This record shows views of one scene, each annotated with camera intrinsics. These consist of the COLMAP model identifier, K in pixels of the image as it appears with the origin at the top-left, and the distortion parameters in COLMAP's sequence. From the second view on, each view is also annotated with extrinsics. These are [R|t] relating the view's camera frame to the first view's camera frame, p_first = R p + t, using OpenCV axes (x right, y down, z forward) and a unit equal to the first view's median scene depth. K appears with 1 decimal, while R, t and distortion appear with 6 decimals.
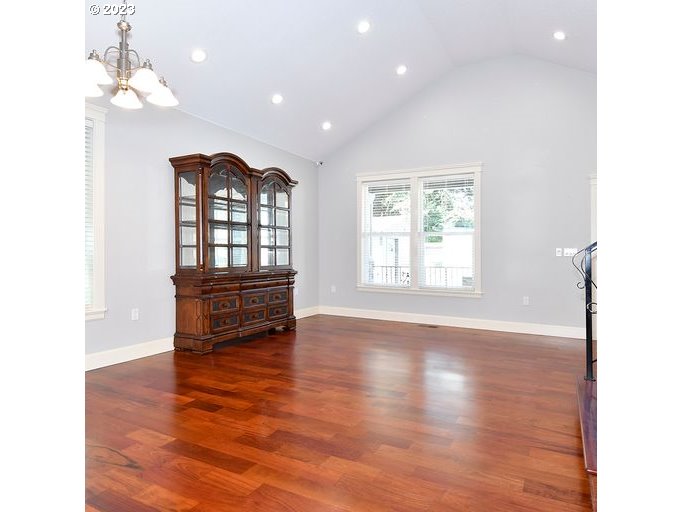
lens RADIAL K [[408.1, 0, 350.7], [0, 408.1, 259.0], [0, 0, 1]] dist [0.000423, -0.000482]
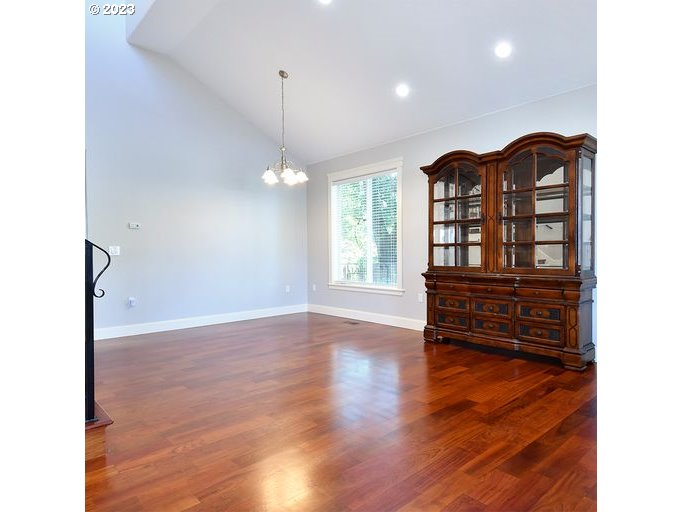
lens RADIAL K [[408.1, 0, 350.7], [0, 408.1, 259.0], [0, 0, 1]] dist [0.000423, -0.000482]
pose [[-0.339762, 0.003293, -0.940506, 0.697454], [-0.014155, 0.999863, 0.008614, -0.002825], [0.940405, 0.016239, -0.339669, 1.055726]]
